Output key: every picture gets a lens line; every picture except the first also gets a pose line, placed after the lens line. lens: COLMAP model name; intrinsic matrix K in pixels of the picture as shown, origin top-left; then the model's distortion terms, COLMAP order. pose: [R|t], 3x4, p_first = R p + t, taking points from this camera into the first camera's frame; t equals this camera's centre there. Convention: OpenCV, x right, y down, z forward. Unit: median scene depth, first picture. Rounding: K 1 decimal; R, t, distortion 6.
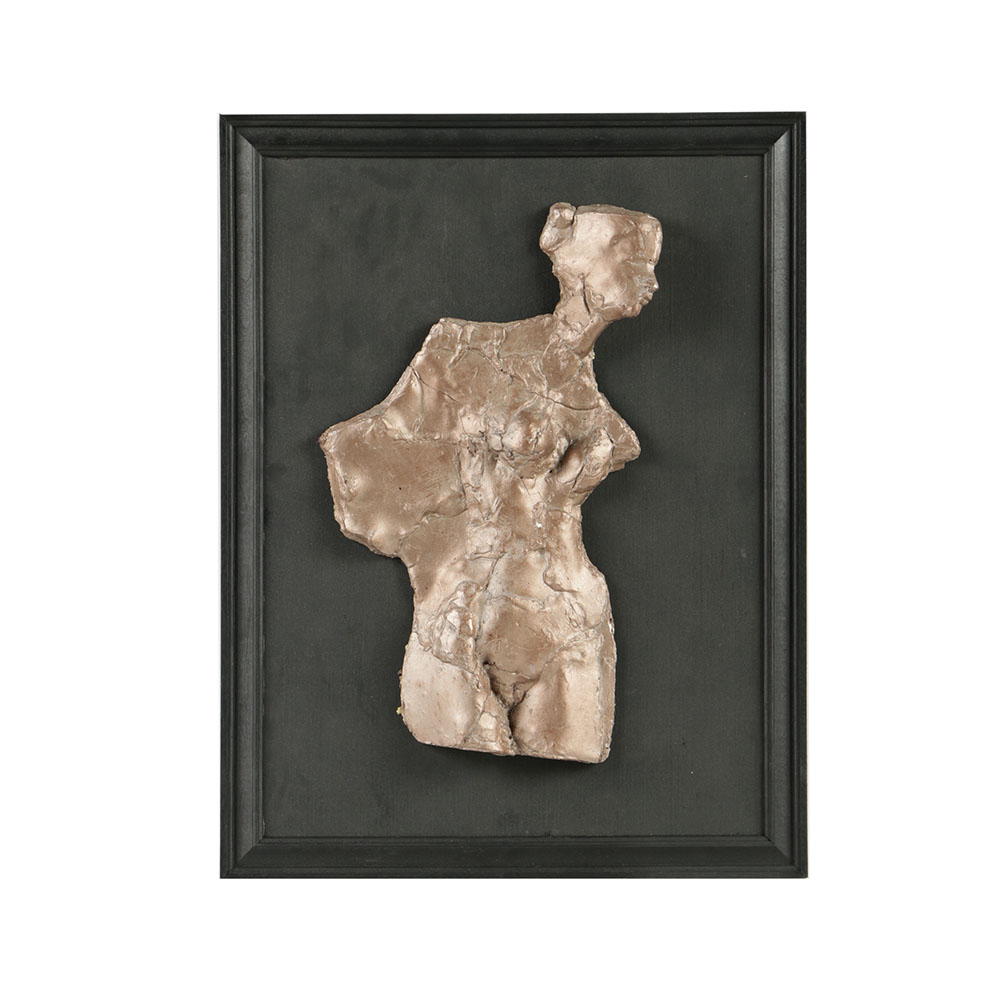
lens RADIAL K [[4427.6, 0, 499.4], [0, 4427.6, 502.2], [0, 0, 1]] dist [0.006283, 0.000000]
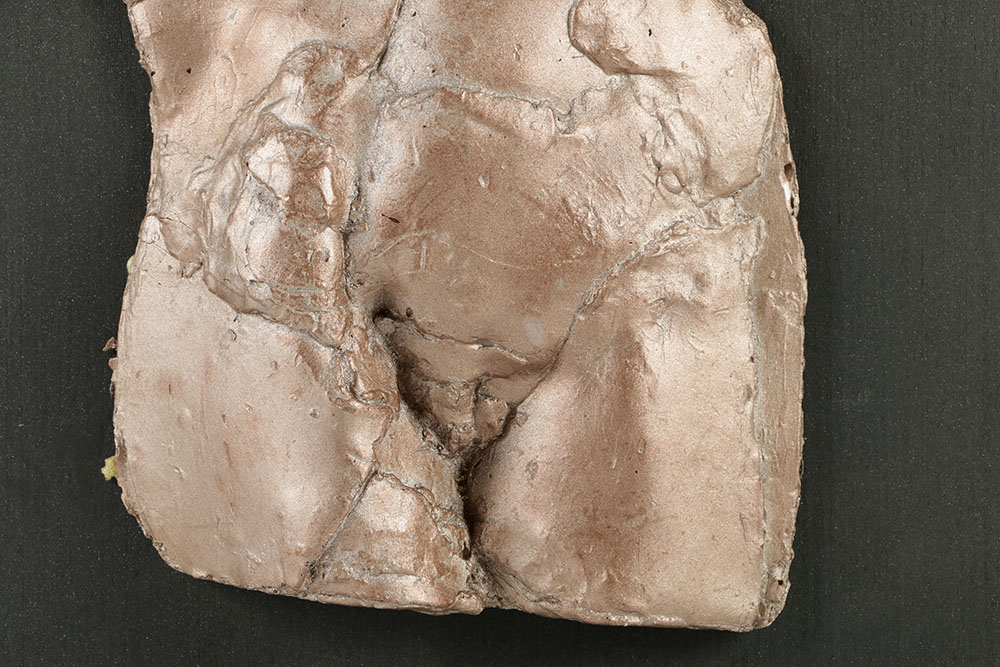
lens RADIAL K [[3083.0, 0, 499.7], [0, 3083.0, 335.6], [0, 0, 1]] dist [0.660963, 0.000000]
pose [[0.999865, -0.011263, -0.011924, 0.007502], [0.011825, 0.998769, 0.048173, 0.027728], [0.011367, -0.048307, 0.998768, 0.786951]]
